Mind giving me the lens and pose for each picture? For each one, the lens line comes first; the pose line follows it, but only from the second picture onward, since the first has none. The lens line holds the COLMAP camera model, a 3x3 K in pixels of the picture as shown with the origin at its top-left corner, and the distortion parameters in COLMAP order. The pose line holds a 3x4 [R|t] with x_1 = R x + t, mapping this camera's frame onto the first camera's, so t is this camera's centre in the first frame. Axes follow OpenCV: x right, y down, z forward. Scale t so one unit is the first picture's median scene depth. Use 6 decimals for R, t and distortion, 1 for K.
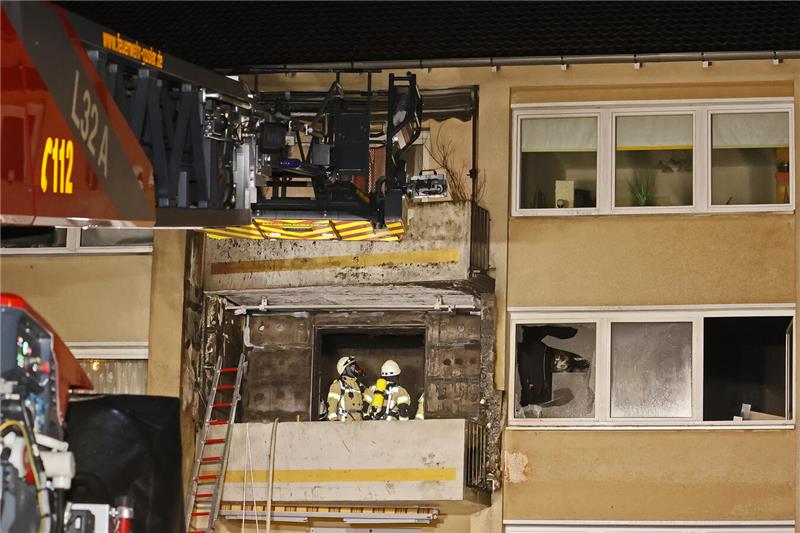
lens RADIAL K [[2308.7, 0, 442.5], [0, 2308.7, 230.3], [0, 0, 1]] dist [-0.398130, 0.000000]
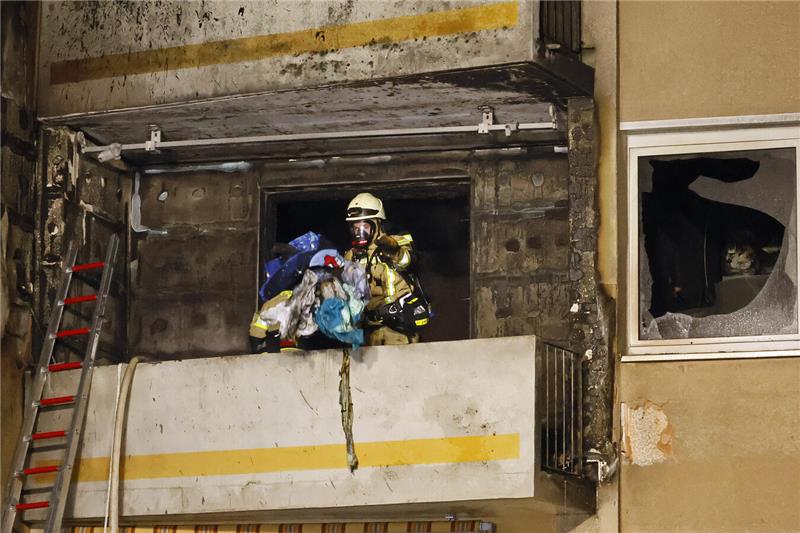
lens RADIAL K [[3086.0, 0, 402.4], [0, 3086.0, 273.8], [0, 0, 1]] dist [-0.046542, 0.000000]
pose [[0.997077, -0.027210, -0.071393, 0.027966], [0.027834, 0.999582, 0.007757, 0.060035], [0.071152, -0.009721, 0.997418, 0.316356]]
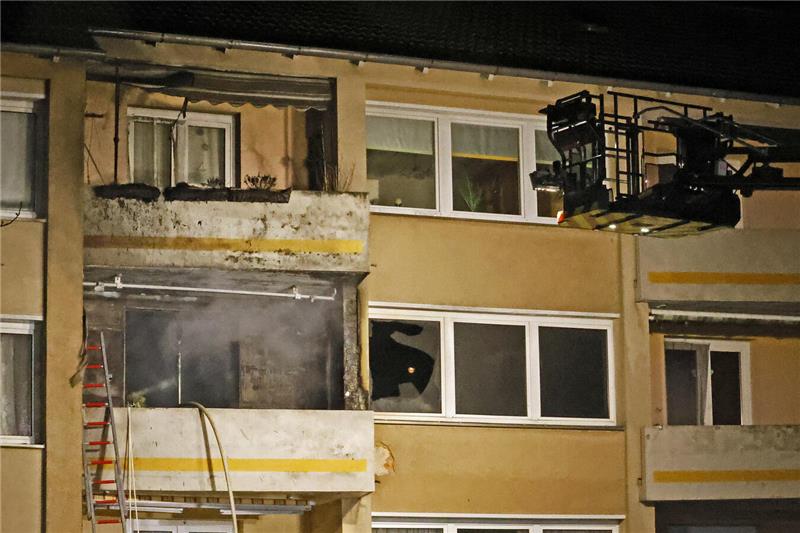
lens RADIAL K [[2256.5, 0, 403.0], [0, 2256.5, 230.6], [0, 0, 1]] dist [-0.389221, 0.000000]
pose [[0.822802, 0.075850, 0.563244, -0.516111], [-0.073759, 0.996924, -0.026504, 0.027472], [-0.563522, -0.019737, 0.825865, 0.177781]]
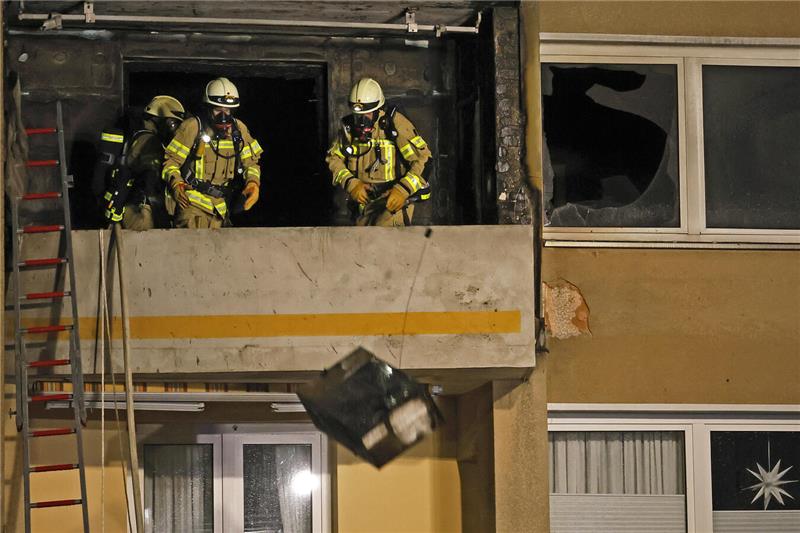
lens RADIAL K [[3737.9, 0, 416.3], [0, 3737.9, 258.4], [0, 0, 1]] dist [0.471530, 0.000000]
pose [[0.908245, 0.009287, 0.418335, -0.388691], [-0.042328, 0.996665, 0.069772, 0.025454], [-0.416292, -0.081078, 0.905609, 0.163921]]
